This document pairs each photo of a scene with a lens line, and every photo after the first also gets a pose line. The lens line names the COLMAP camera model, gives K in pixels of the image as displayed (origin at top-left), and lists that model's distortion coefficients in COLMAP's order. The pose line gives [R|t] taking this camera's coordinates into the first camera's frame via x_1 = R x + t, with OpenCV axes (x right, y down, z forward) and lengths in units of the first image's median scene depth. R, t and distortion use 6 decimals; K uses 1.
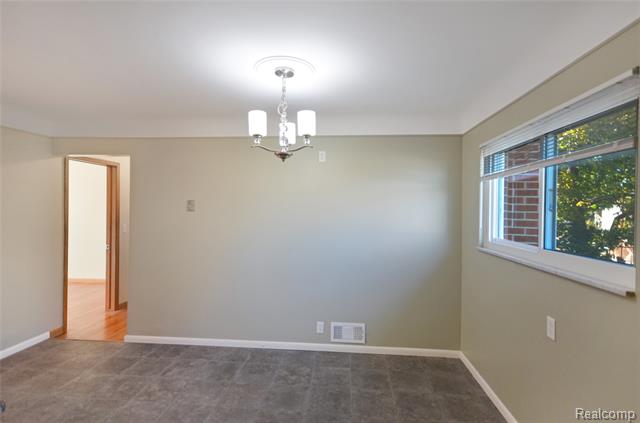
lens RADIAL K [[315.5, 0, 320.0], [0, 315.5, 211.5], [0, 0, 1]] dist [0.000155, 0.000008]
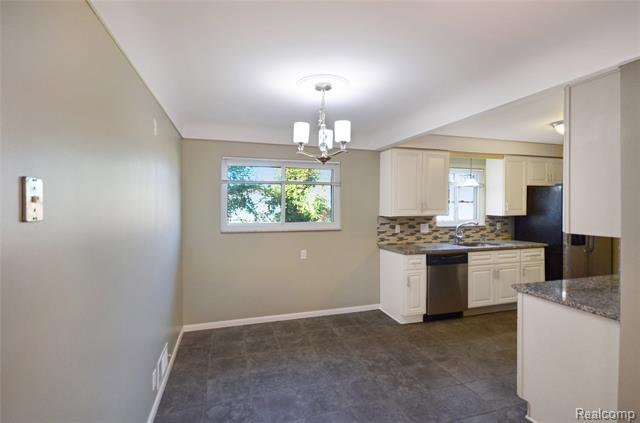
lens RADIAL K [[302.5, 0, 320.2], [0, 302.5, 206.4], [0, 0, 1]] dist [0.000283, 0.000062]
pose [[-0.380267, -0.020102, 0.924658, -0.963915], [0.000567, 0.999759, 0.021968, -0.025051], [-0.924877, 0.008878, -0.380164, 1.206899]]
